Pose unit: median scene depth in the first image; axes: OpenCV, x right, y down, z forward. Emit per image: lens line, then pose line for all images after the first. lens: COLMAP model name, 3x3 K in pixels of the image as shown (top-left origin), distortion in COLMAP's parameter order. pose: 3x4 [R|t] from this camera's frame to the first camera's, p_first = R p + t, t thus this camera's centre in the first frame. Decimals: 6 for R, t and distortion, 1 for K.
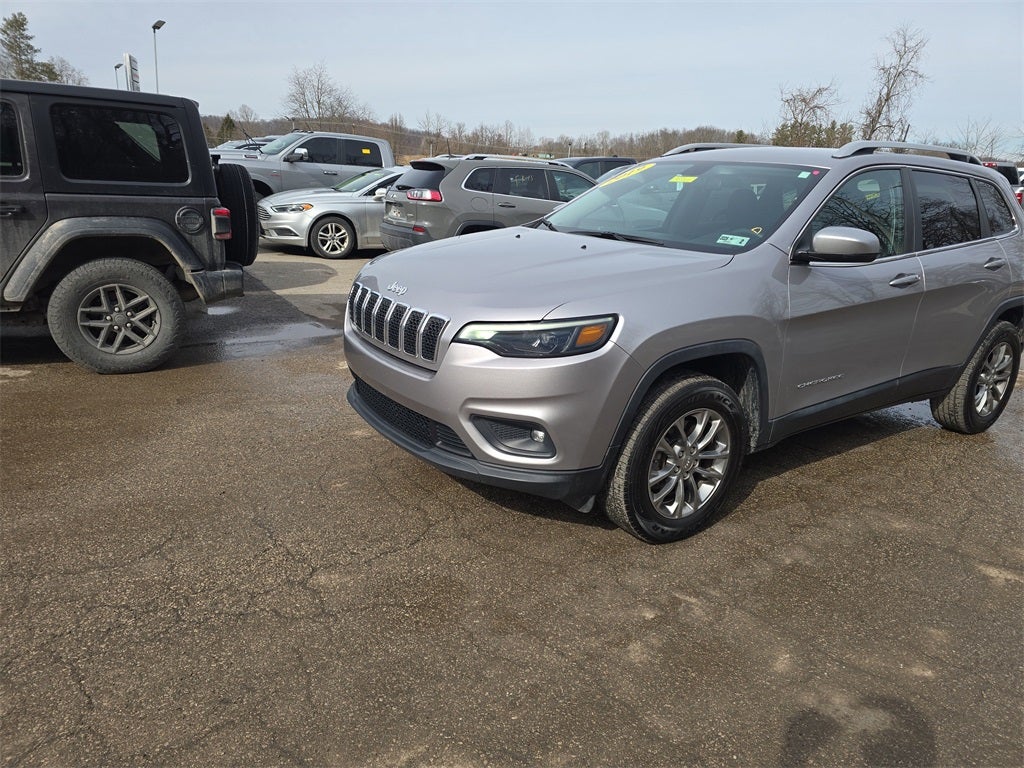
lens RADIAL K [[689.7, 0, 512.0], [0, 689.7, 384.0], [0, 0, 1]] dist [0.065574, -0.057447]
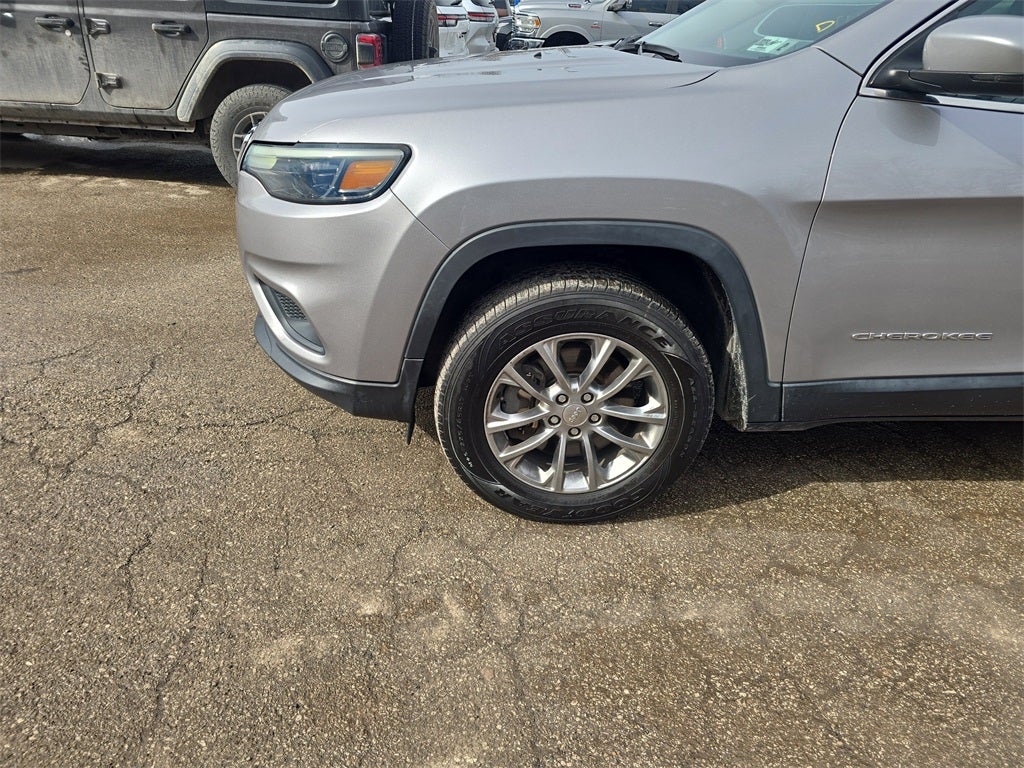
lens RADIAL K [[689.7, 0, 512.0], [0, 689.7, 384.0], [0, 0, 1]] dist [0.065574, -0.057447]
pose [[0.853423, 0.233519, -0.465982, 0.325135], [-0.156723, 0.967617, 0.197875, -0.019306], [0.497099, -0.095841, 0.862384, 0.284147]]
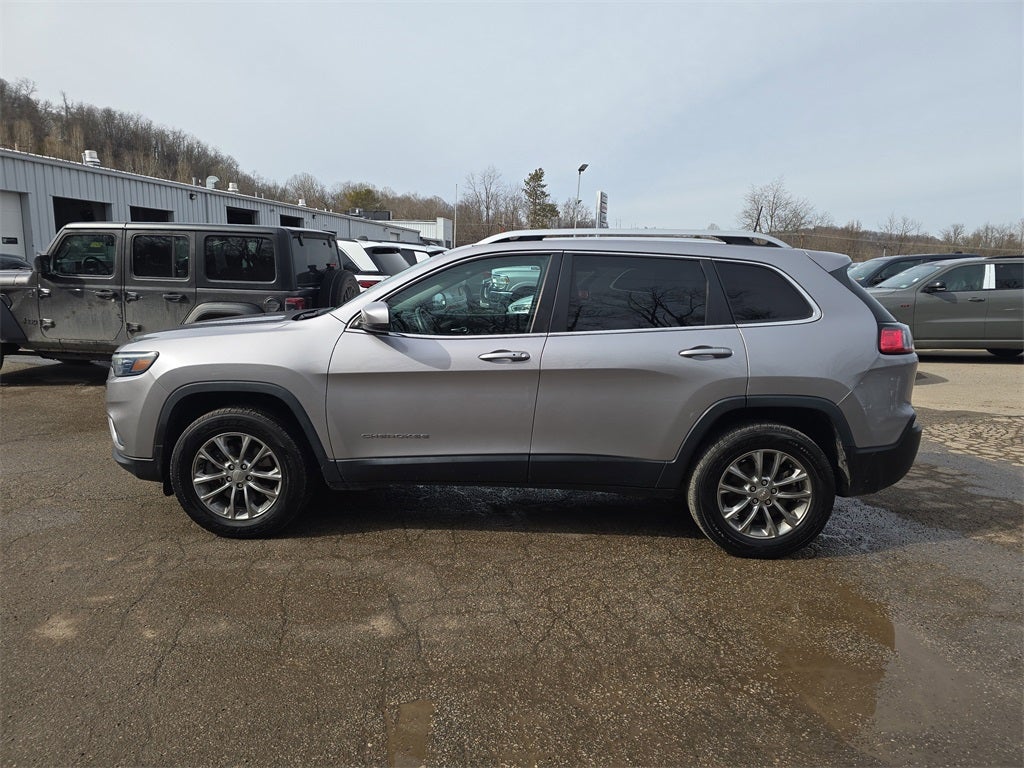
lens RADIAL K [[689.7, 0, 512.0], [0, 689.7, 384.0], [0, 0, 1]] dist [0.065574, -0.057447]
pose [[0.800168, 0.072033, -0.595435, 0.941514], [-0.160843, 0.982169, -0.097328, -0.006581], [0.577807, 0.173650, 0.797486, 0.151642]]
